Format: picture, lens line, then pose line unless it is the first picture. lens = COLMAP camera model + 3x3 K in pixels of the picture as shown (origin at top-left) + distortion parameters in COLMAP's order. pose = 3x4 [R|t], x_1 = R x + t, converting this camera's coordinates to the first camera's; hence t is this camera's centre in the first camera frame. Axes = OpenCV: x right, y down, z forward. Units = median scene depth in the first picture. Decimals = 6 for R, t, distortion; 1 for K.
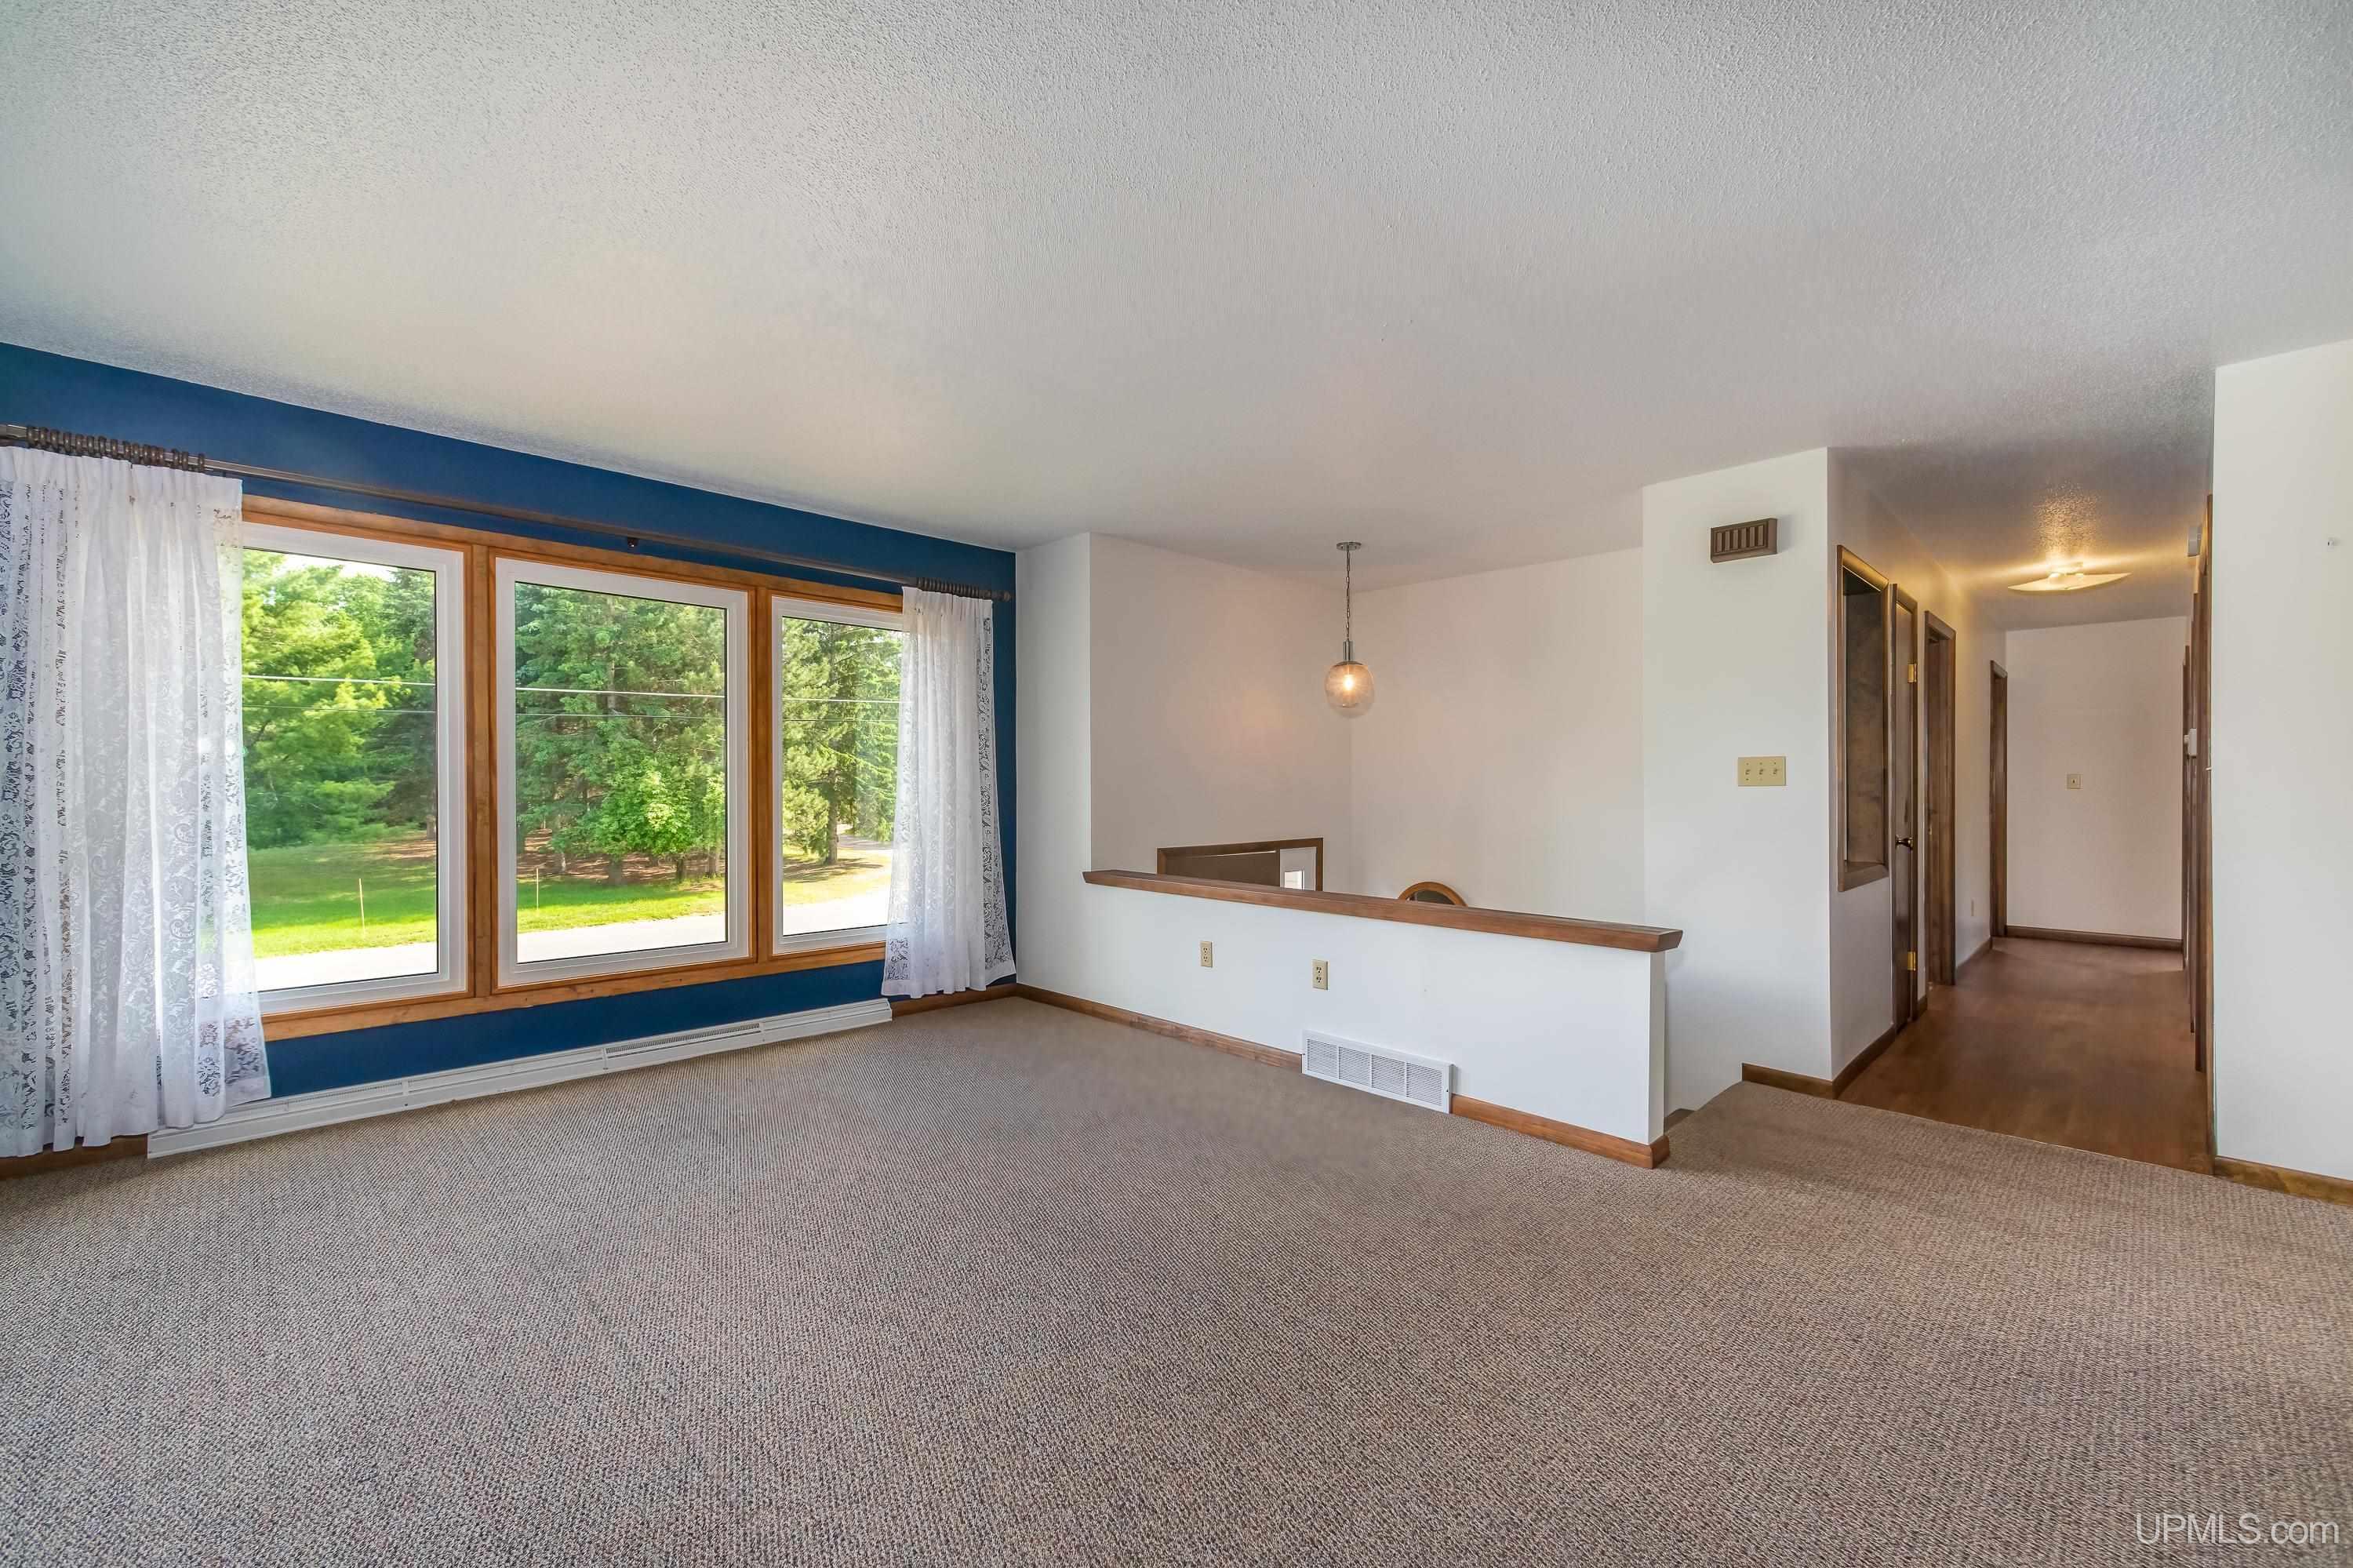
lens RADIAL K [[960.4, 0, 1172.2], [0, 960.4, 769.0], [0, 0, 1]] dist [0.008725, 0.000310]
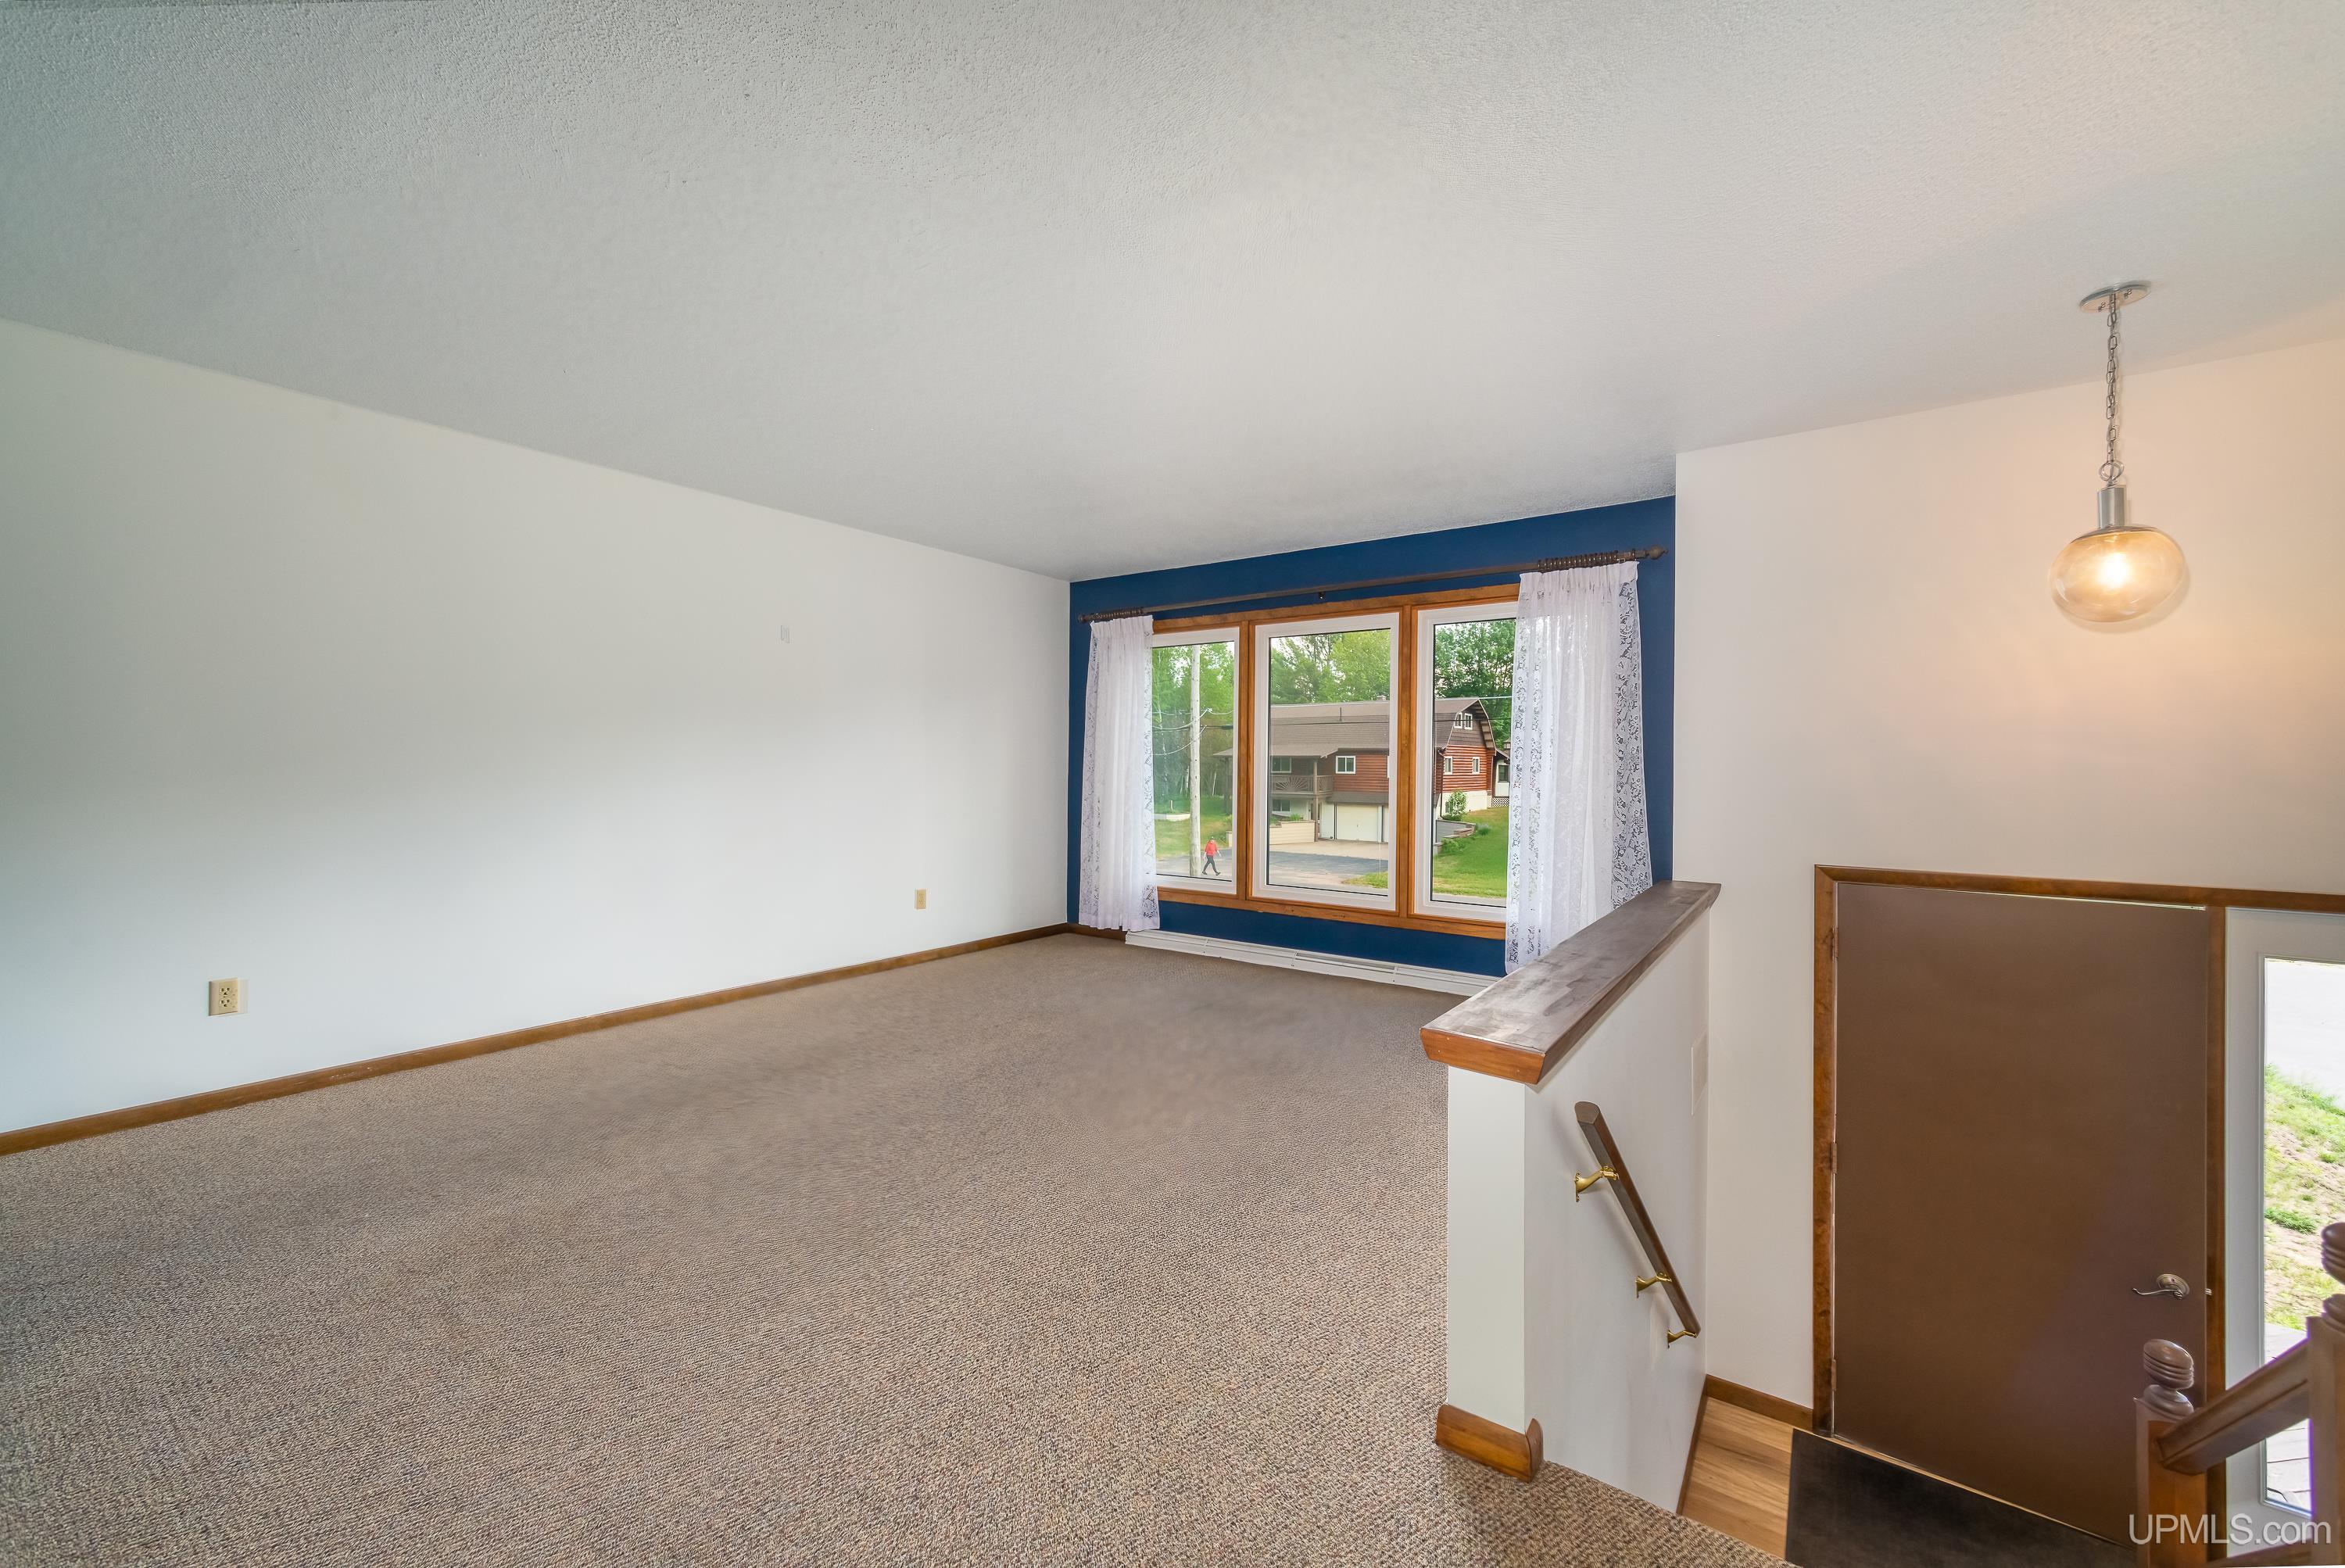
lens RADIAL K [[957.1, 0, 1168.2], [0, 957.1, 769.0], [0, 0, 1]] dist [0.008725, 0.000310]
pose [[0.161434, -0.001013, -0.986883, 0.655504], [0.005011, 0.999987, -0.000206, 0.012637], [0.986871, -0.004912, 0.161437, 0.479328]]
